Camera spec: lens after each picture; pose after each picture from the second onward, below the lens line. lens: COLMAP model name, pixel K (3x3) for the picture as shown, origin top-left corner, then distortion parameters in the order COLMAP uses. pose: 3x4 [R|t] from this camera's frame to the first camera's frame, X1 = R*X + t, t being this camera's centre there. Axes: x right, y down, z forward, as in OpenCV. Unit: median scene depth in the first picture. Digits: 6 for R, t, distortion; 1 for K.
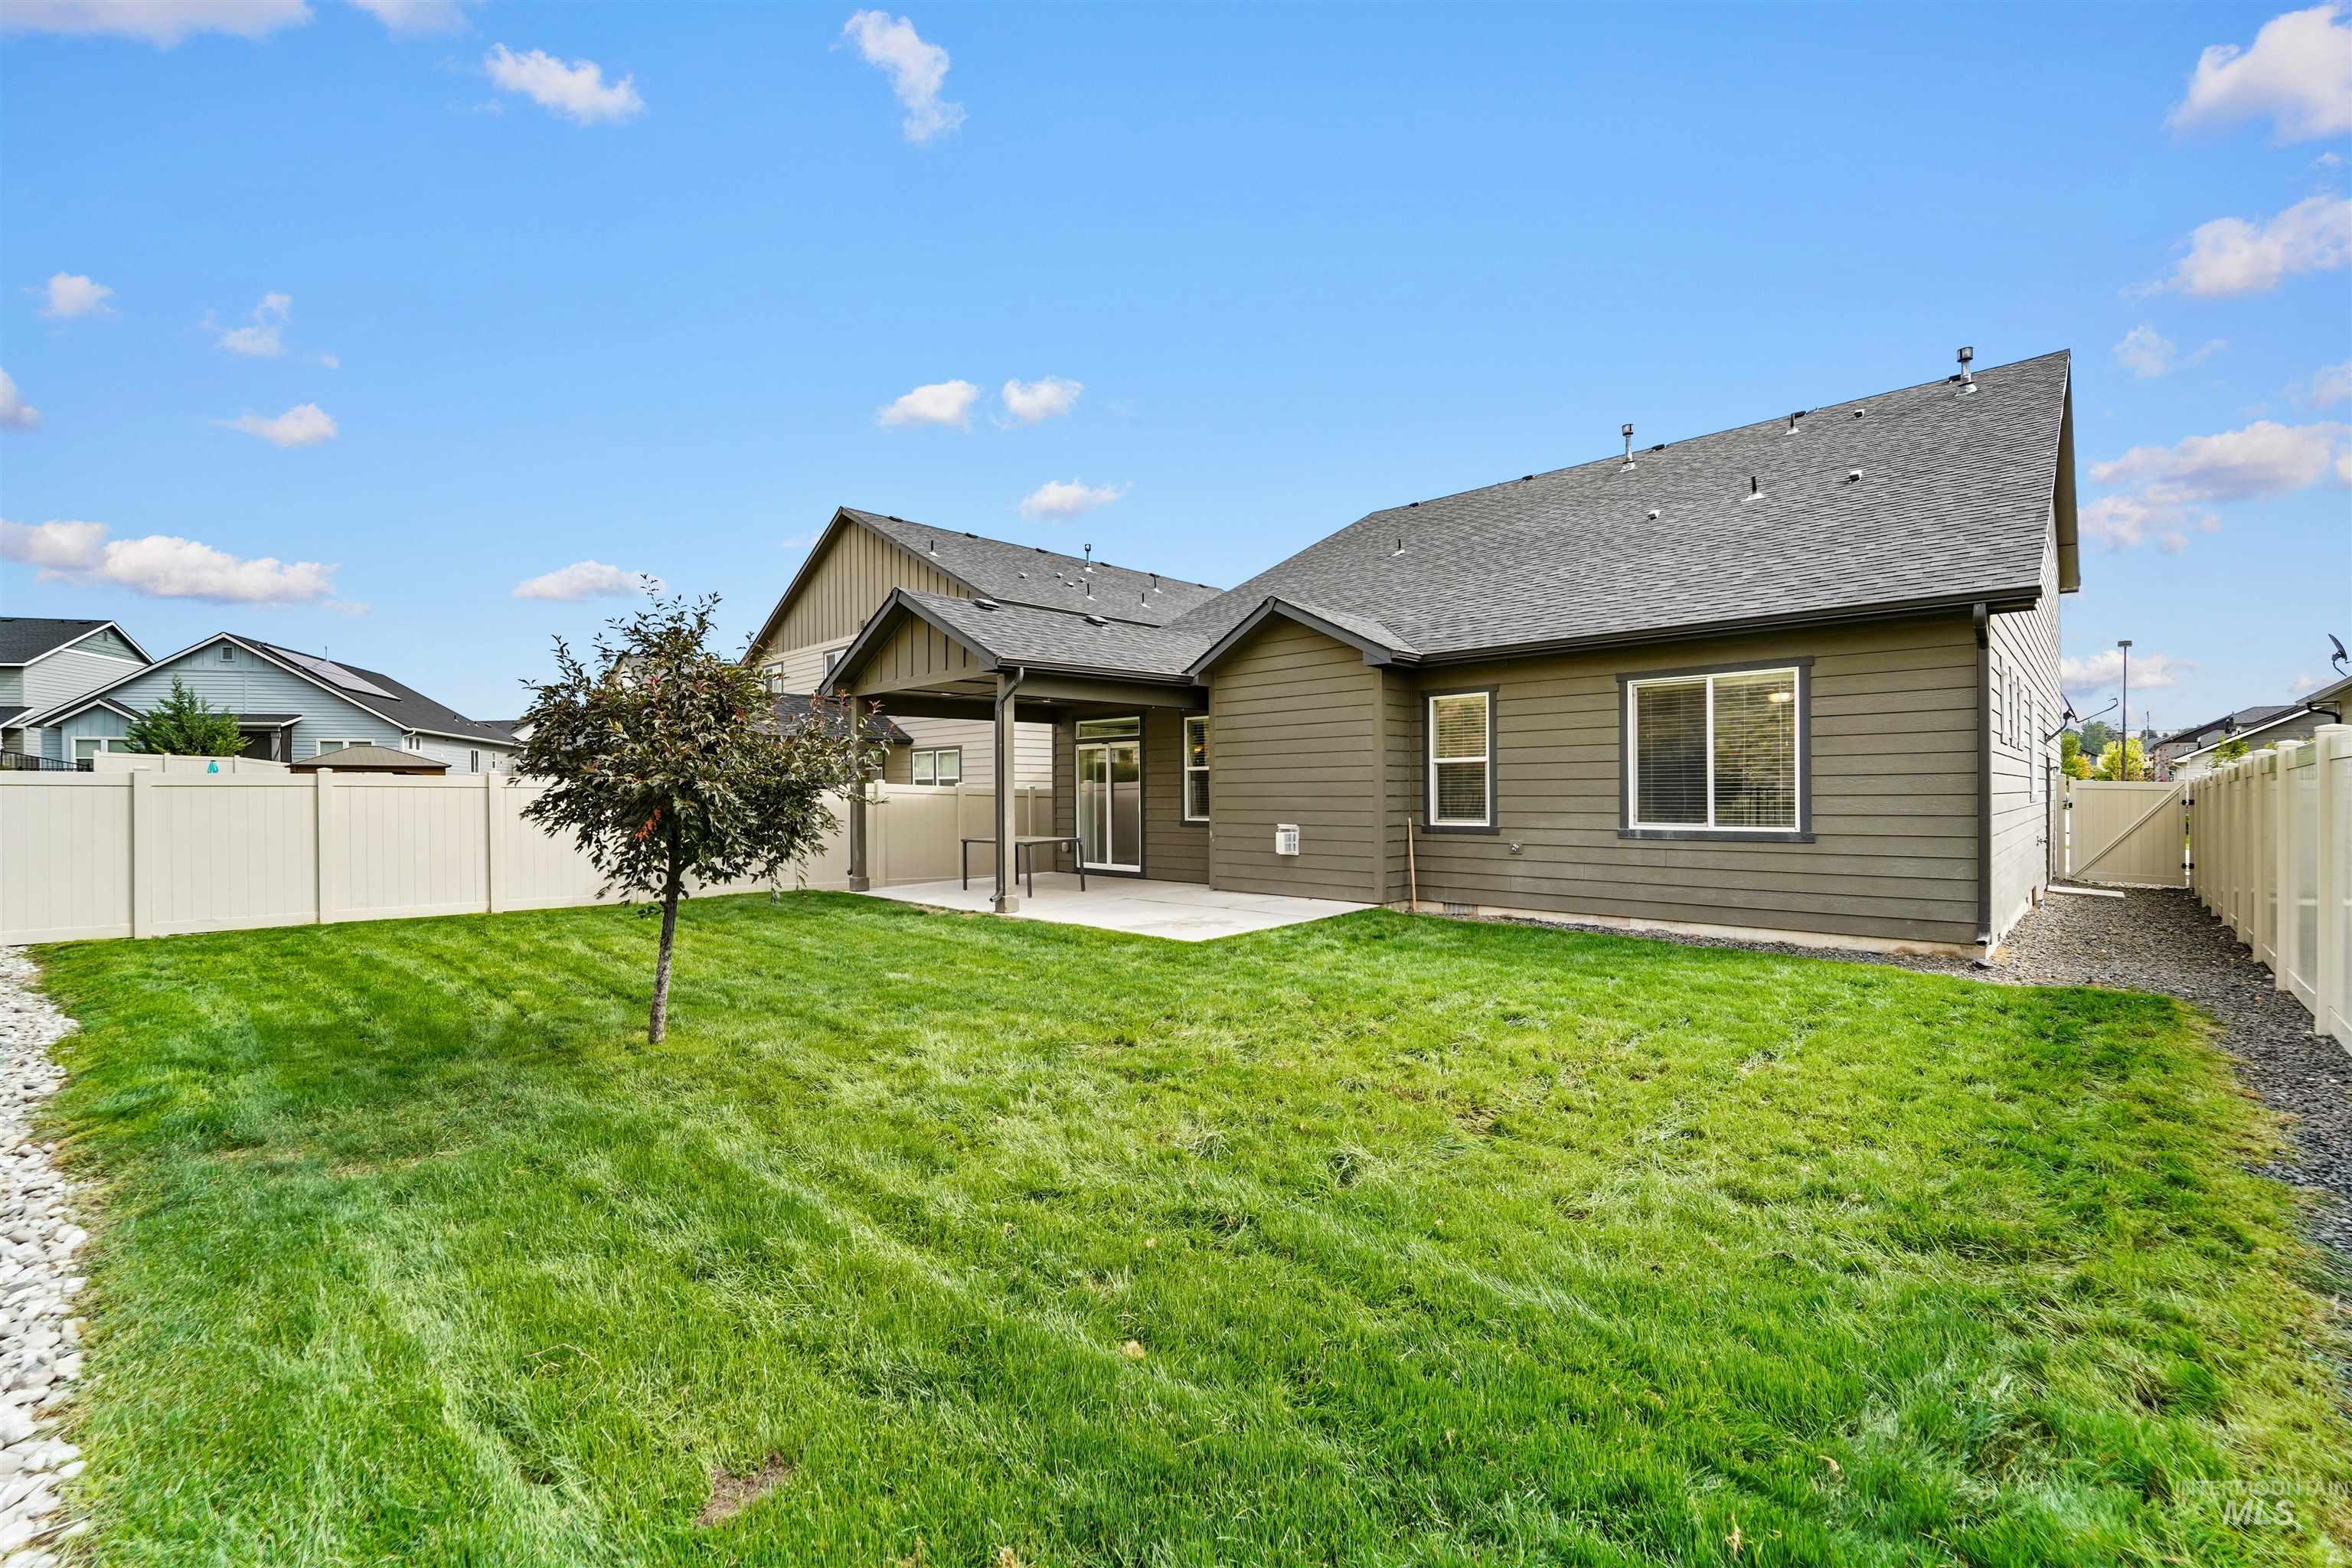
lens RADIAL K [[970.2, 0, 1180.2], [0, 970.2, 795.8], [0, 0, 1]] dist [-0.018210, 0.000084]
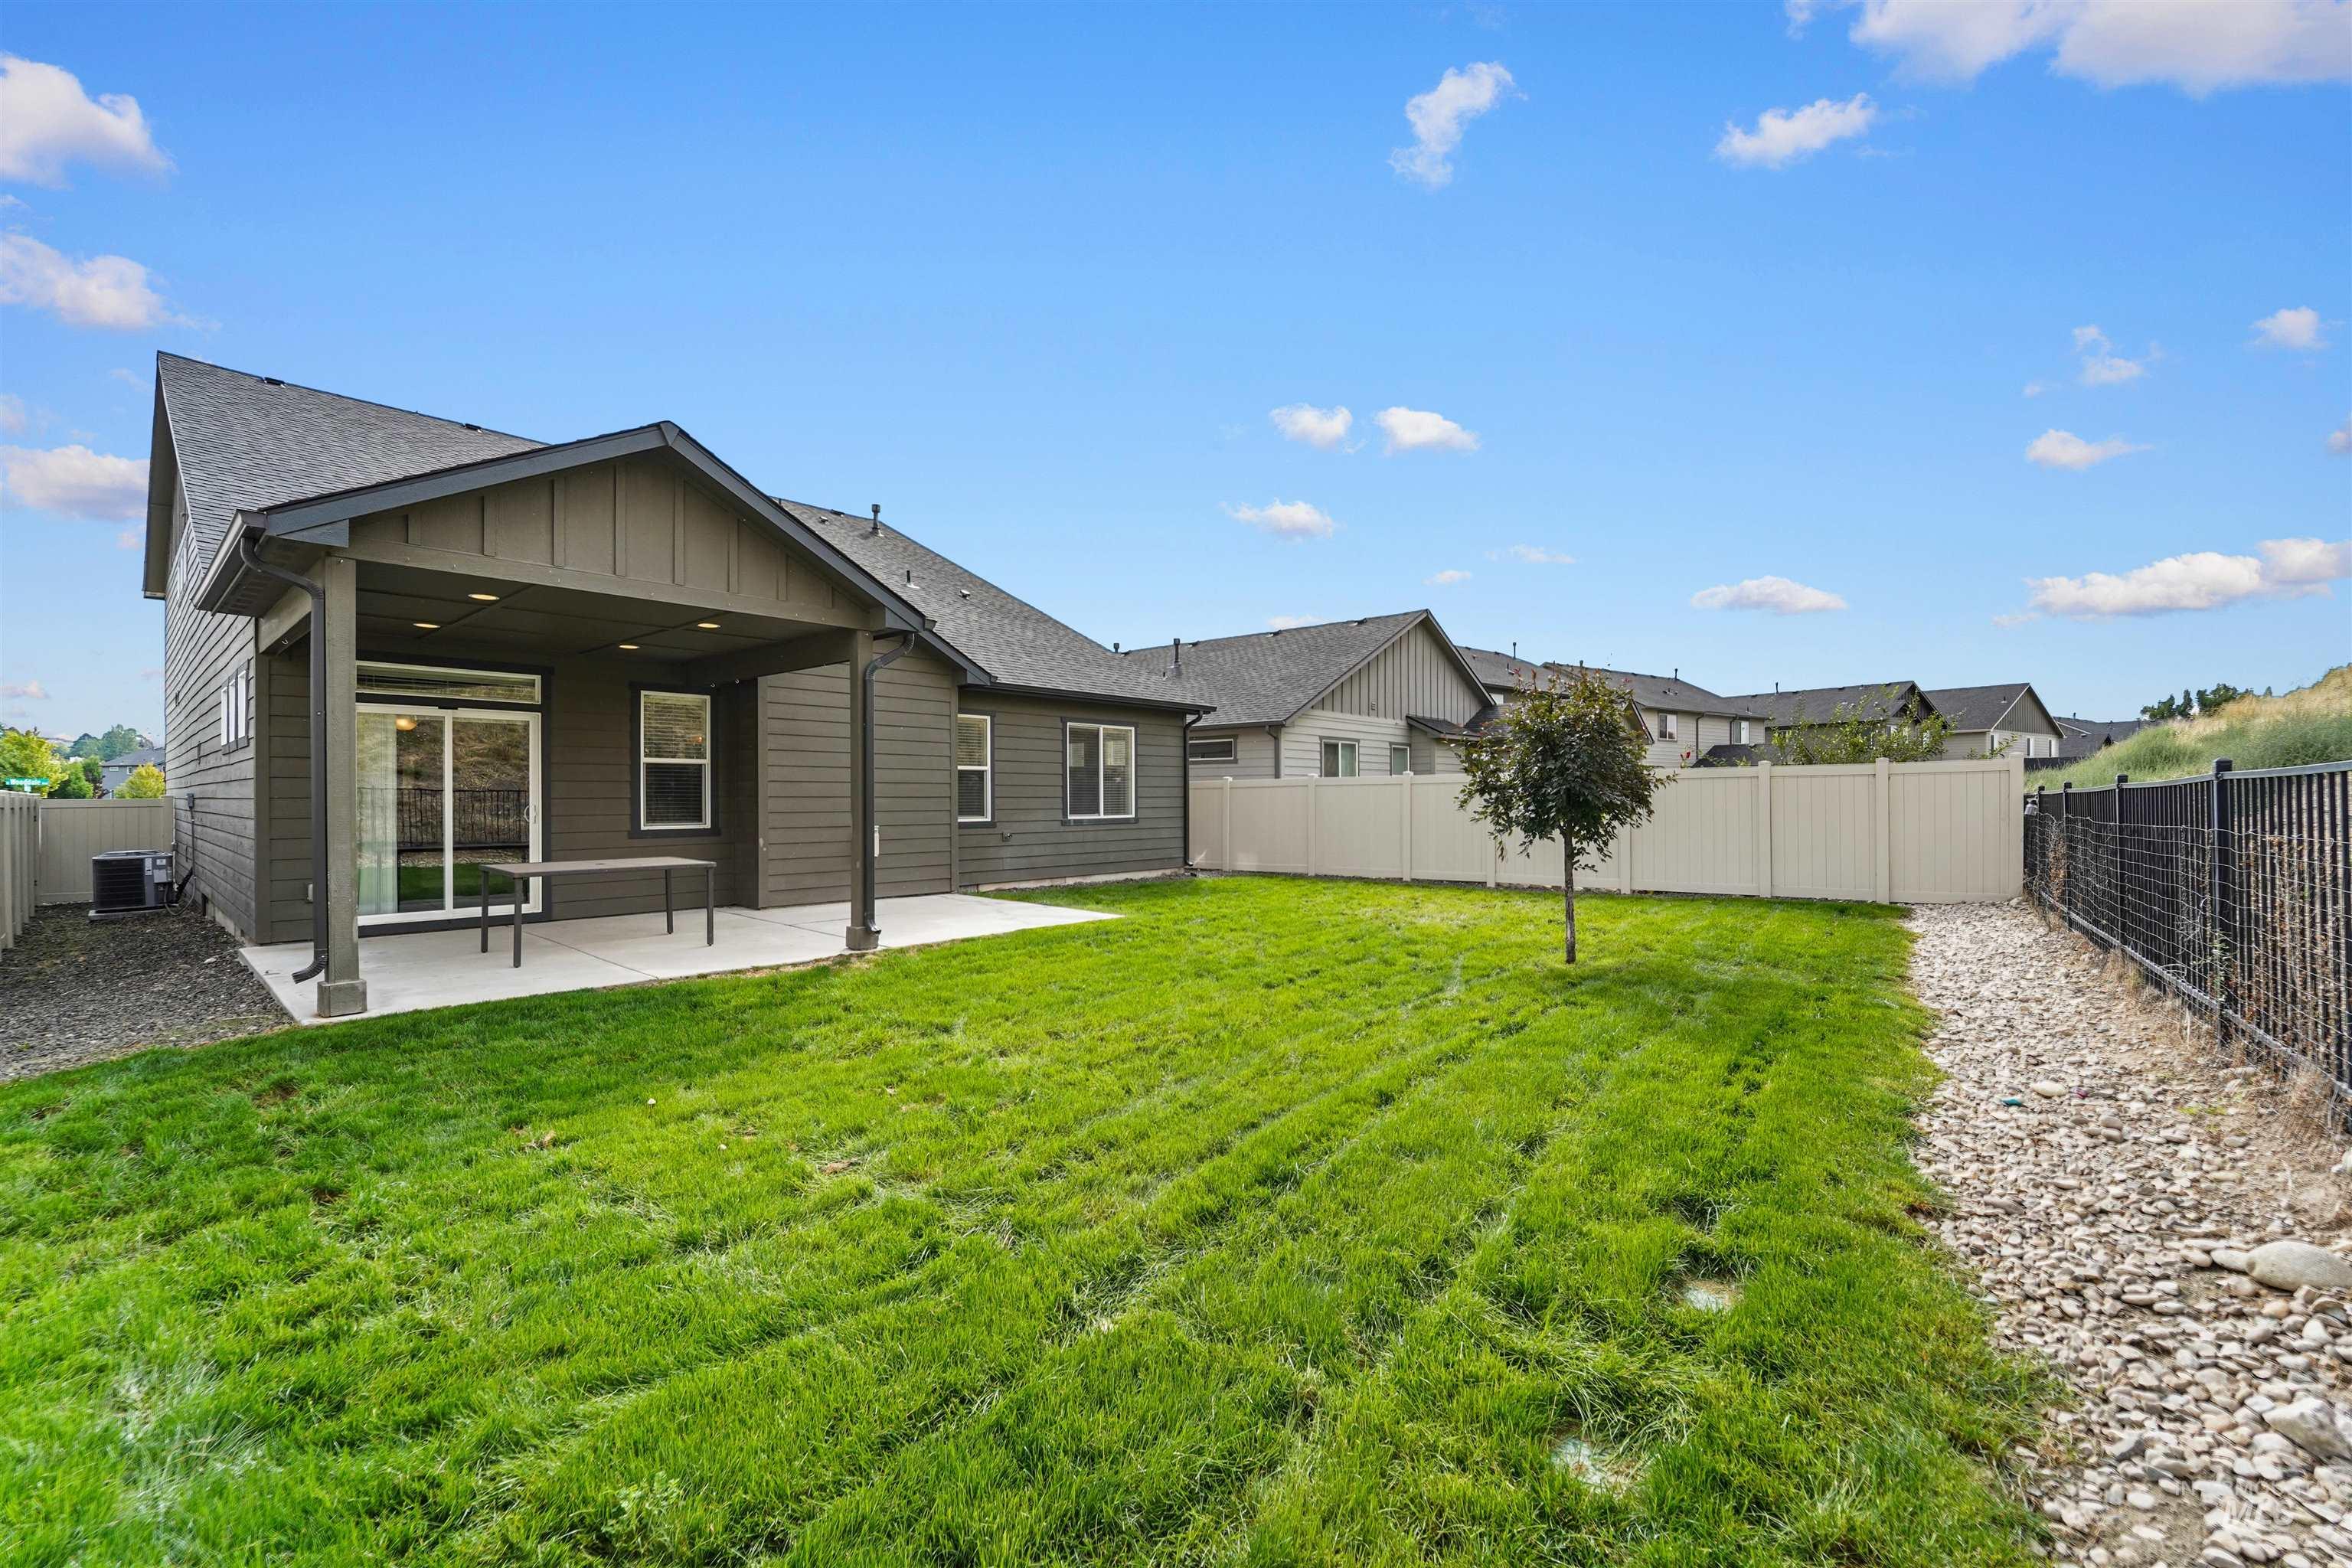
lens RADIAL K [[970.2, 0, 1180.2], [0, 970.2, 795.8], [0, 0, 1]] dist [-0.018210, 0.000084]
pose [[-0.008229, 0.002341, 0.999963, -1.031658], [0.004438, 0.999987, -0.002304, 0.001875], [-0.999956, 0.004419, -0.008239, 0.802550]]
